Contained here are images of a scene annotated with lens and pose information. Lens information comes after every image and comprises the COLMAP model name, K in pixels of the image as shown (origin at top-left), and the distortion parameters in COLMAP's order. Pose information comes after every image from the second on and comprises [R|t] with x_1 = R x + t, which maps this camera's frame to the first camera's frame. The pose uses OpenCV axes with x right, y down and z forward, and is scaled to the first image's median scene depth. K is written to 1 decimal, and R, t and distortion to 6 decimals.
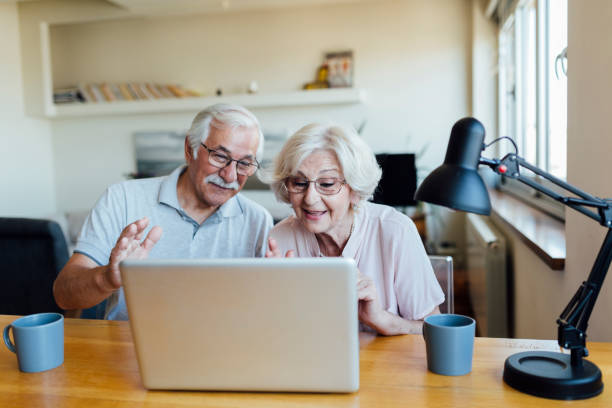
lens RADIAL K [[581.4, 0, 307.5], [0, 581.4, 201.2], [0, 0, 1]] dist [-0.012812, 0.009727]
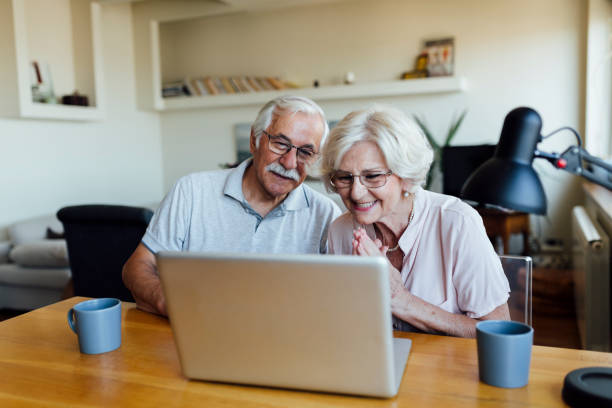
lens RADIAL K [[581.4, 0, 307.5], [0, 581.4, 201.2], [0, 0, 1]] dist [-0.012812, 0.009727]
pose [[0.982746, 0.016424, -0.184231, 0.070406], [-0.013543, 0.999766, 0.016887, -0.004410], [0.184465, -0.014101, 0.982738, 0.026821]]
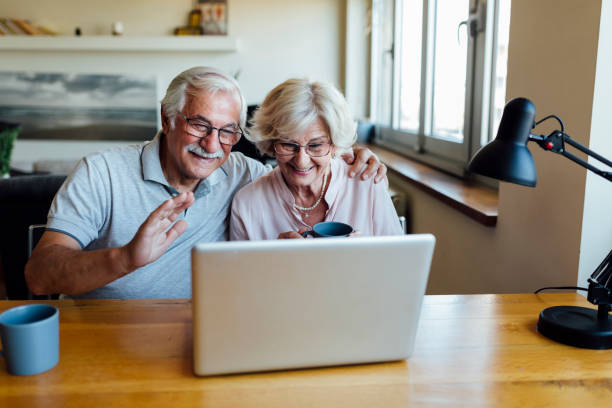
lens RADIAL K [[581.4, 0, 307.5], [0, 581.4, 201.2], [0, 0, 1]] dist [-0.012812, 0.009727]
pose [[0.958140, -0.019864, 0.285611, -0.245704], [-0.006153, 0.995931, 0.089907, -0.028073], [-0.286234, -0.087901, 0.954119, 0.051109]]
